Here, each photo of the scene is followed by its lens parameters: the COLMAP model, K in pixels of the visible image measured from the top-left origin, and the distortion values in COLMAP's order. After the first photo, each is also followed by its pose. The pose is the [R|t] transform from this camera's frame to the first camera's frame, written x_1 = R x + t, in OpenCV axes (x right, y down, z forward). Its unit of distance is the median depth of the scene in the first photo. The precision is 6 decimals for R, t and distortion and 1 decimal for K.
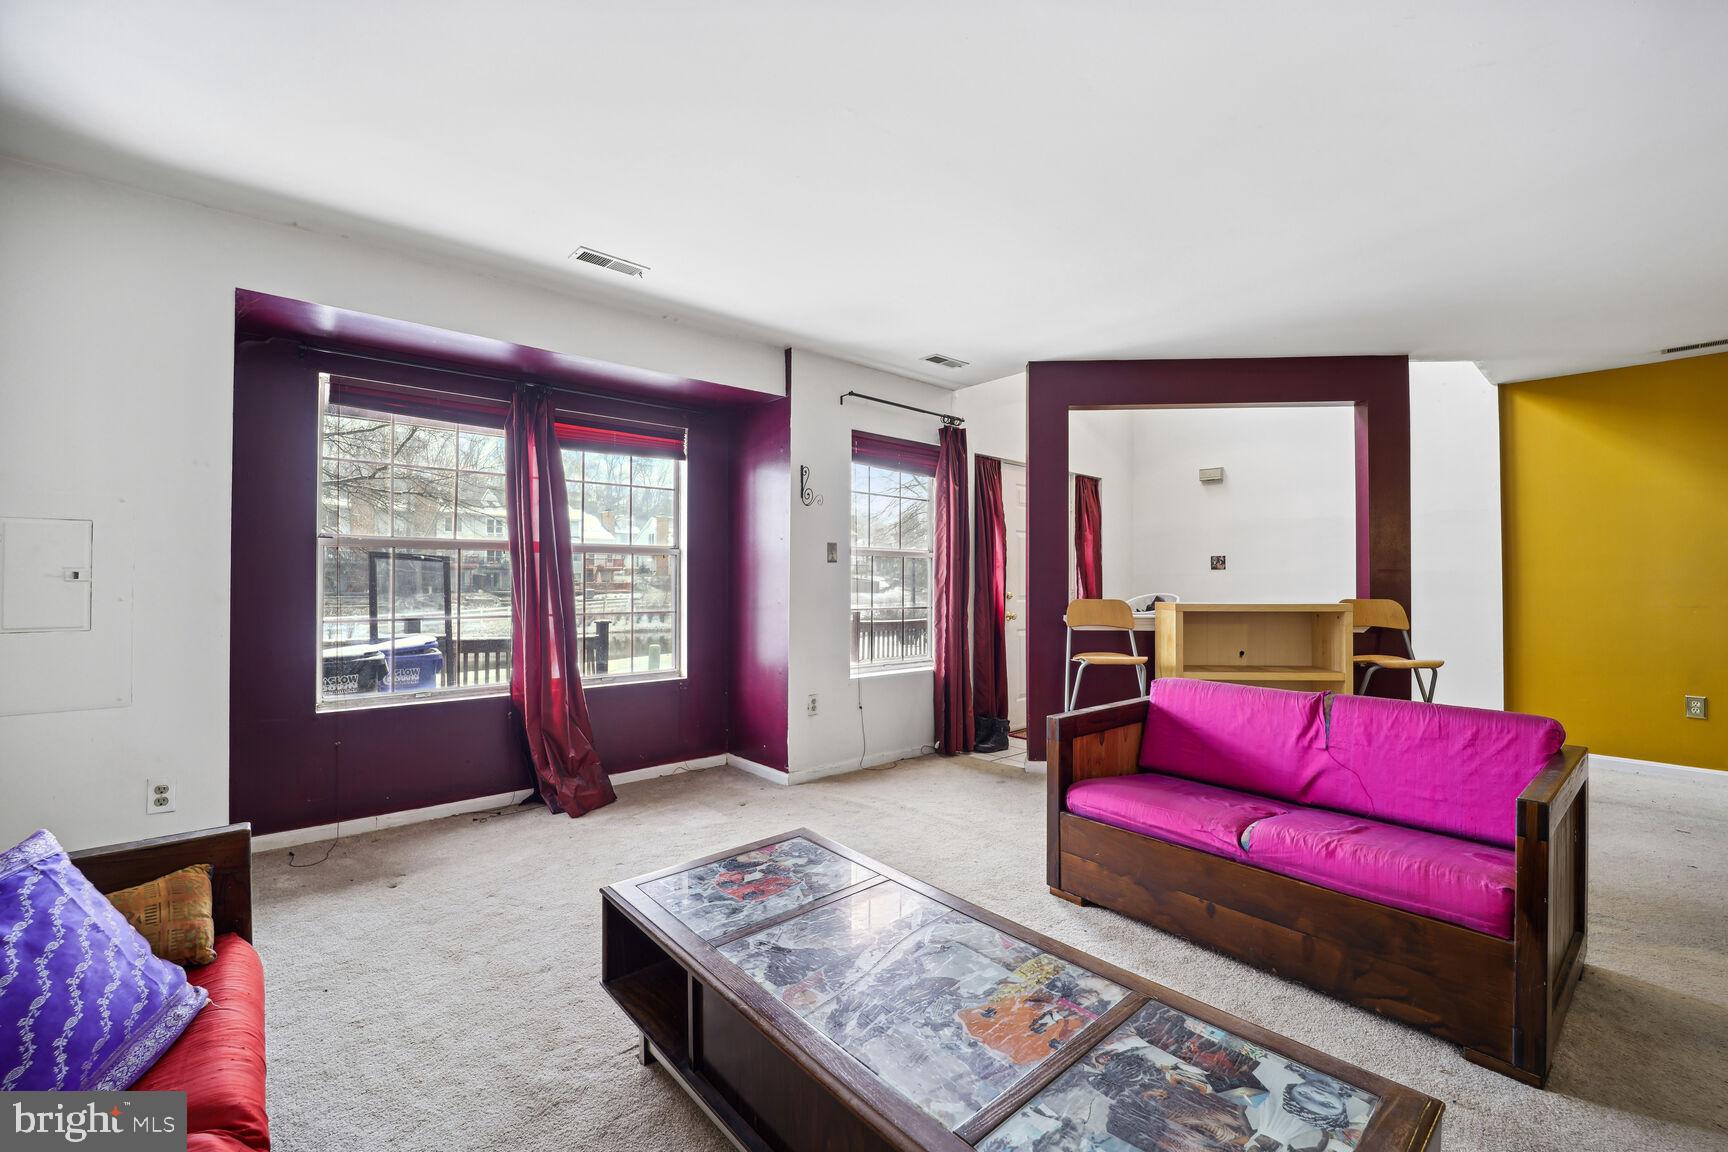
lens RADIAL K [[704.8, 0, 870.4], [0, 704.8, 572.4], [0, 0, 1]] dist [-0.019340, 0.000898]
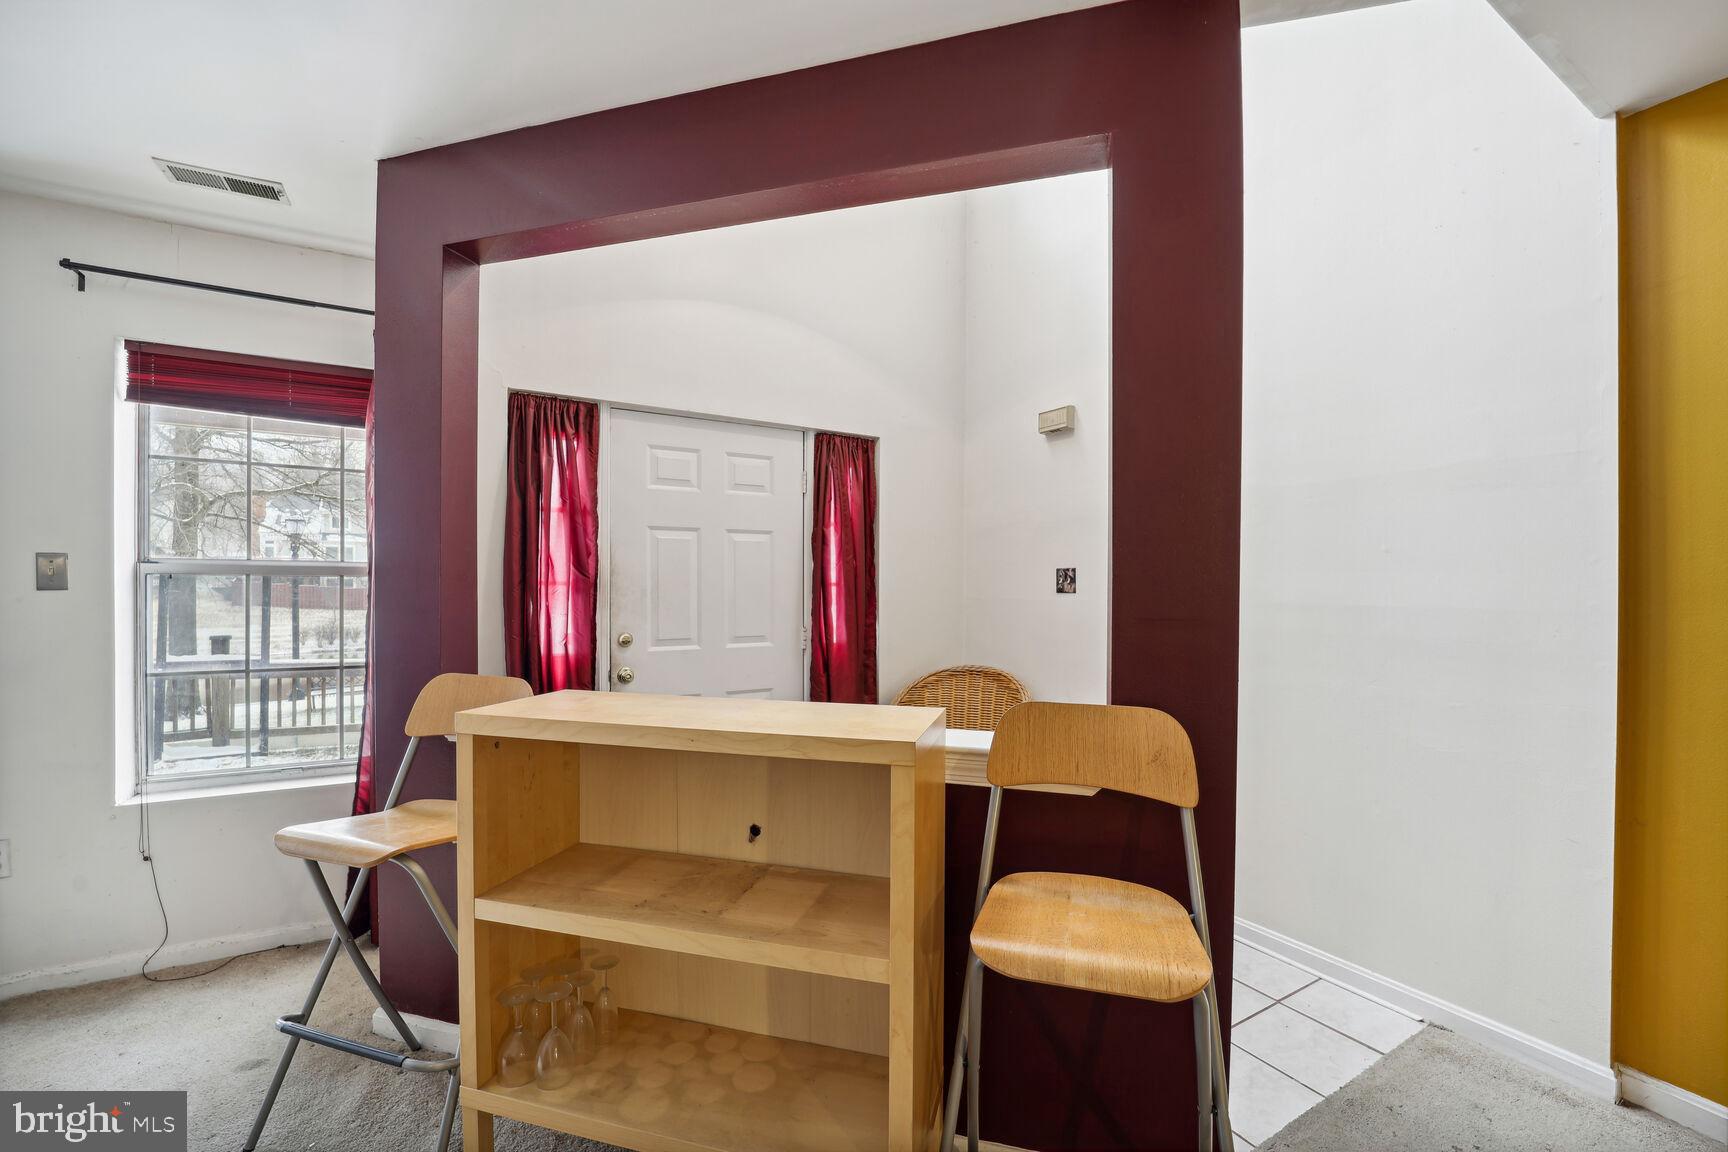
lens RADIAL K [[704.8, 0, 856.0], [0, 704.8, 585.5], [0, 0, 1]] dist [-0.019340, 0.000898]
pose [[0.979589, 0.003147, -0.200984, 0.581737], [-0.000842, 0.999933, 0.011549, -0.021159], [0.201007, -0.011144, 0.979526, 0.556910]]
